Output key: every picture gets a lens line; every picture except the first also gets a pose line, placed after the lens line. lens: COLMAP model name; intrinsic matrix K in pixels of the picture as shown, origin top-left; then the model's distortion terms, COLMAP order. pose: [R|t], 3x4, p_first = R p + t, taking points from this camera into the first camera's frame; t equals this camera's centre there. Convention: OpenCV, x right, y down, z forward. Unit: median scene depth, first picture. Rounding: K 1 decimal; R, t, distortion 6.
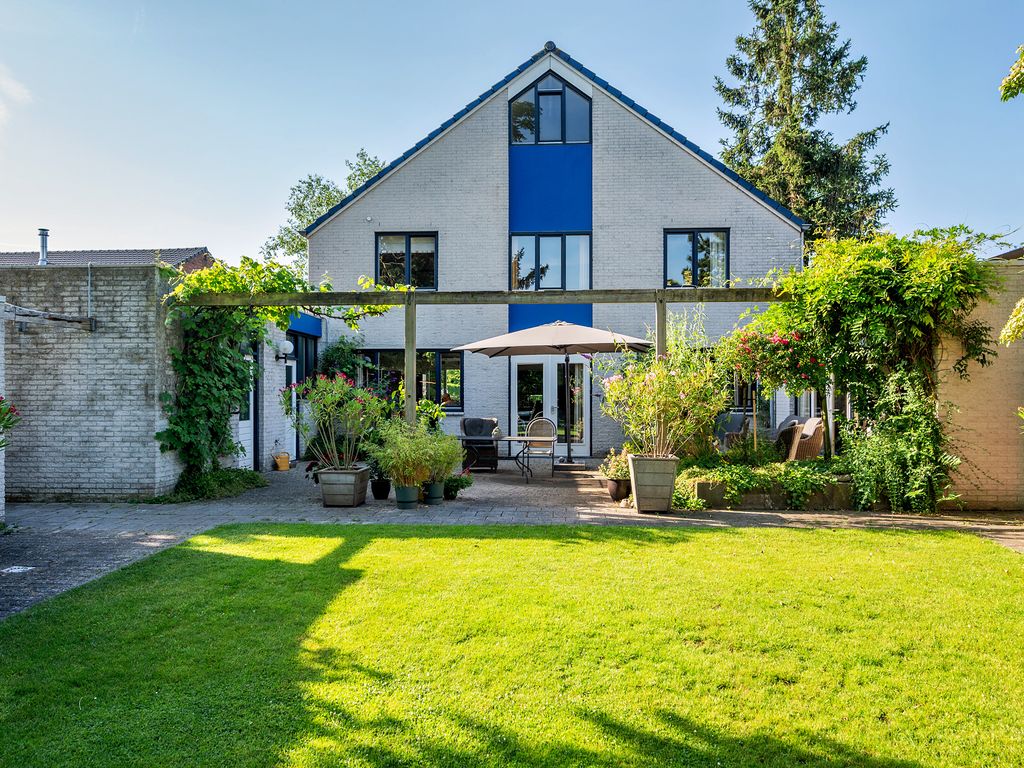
lens RADIAL K [[720.1, 0, 512.9], [0, 720.1, 395.3], [0, 0, 1]] dist [0.002749, 0.001309]
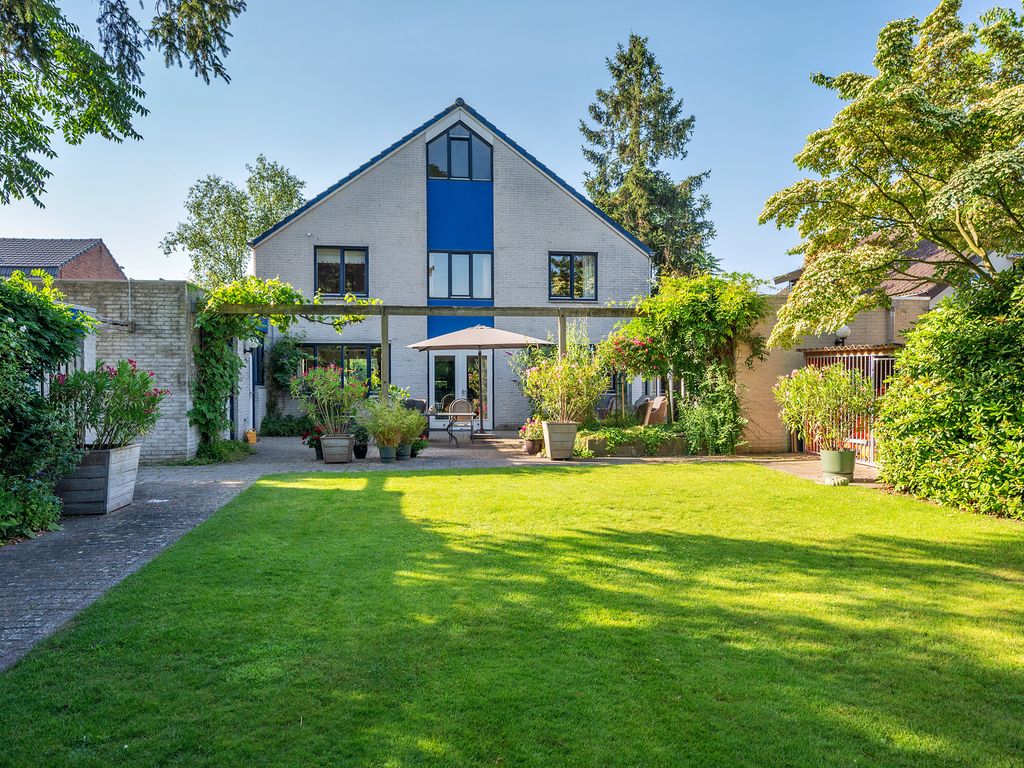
lens RADIAL K [[720.1, 0, 512.9], [0, 720.1, 395.3], [0, 0, 1]] dist [0.002749, 0.001309]
pose [[0.978461, -0.008283, 0.206266, -0.137050], [0.004415, 0.999806, 0.019205, 0.000705], [-0.206385, -0.017881, 0.978308, -0.284434]]
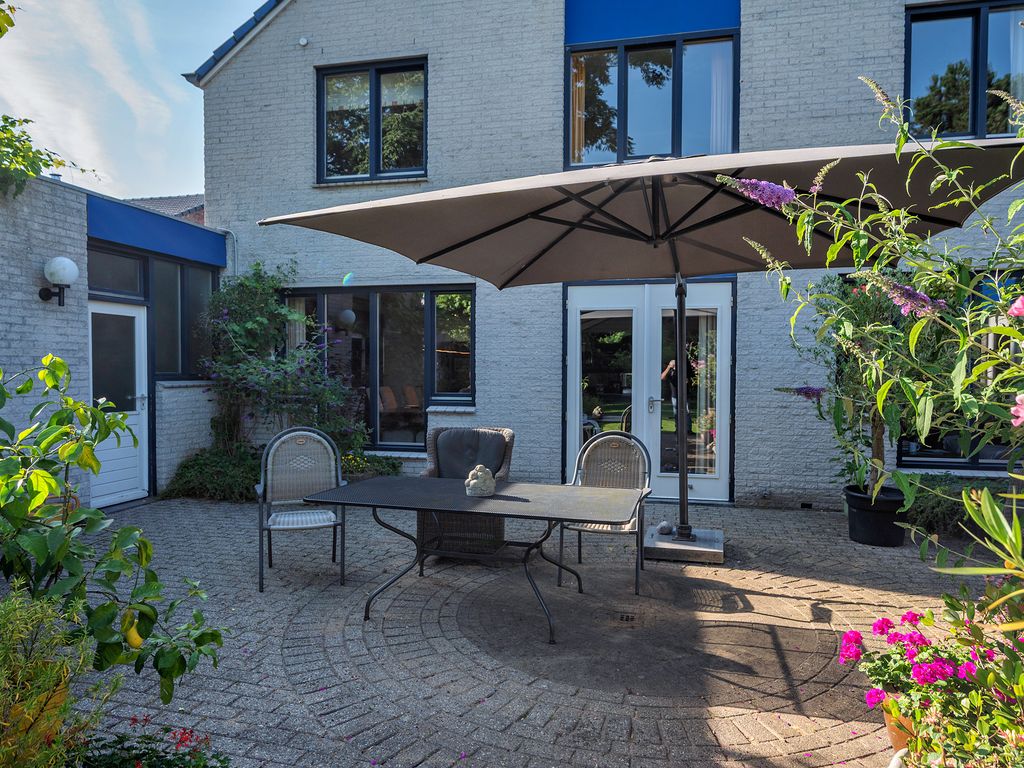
lens RADIAL K [[720.1, 0, 512.9], [0, 720.1, 395.3], [0, 0, 1]] dist [0.002749, 0.001309]
pose [[0.987667, 0.009968, -0.156255, 0.045138], [-0.005613, 0.999584, 0.028285, -0.000157], [0.156472, -0.027059, 0.987312, 0.573918]]
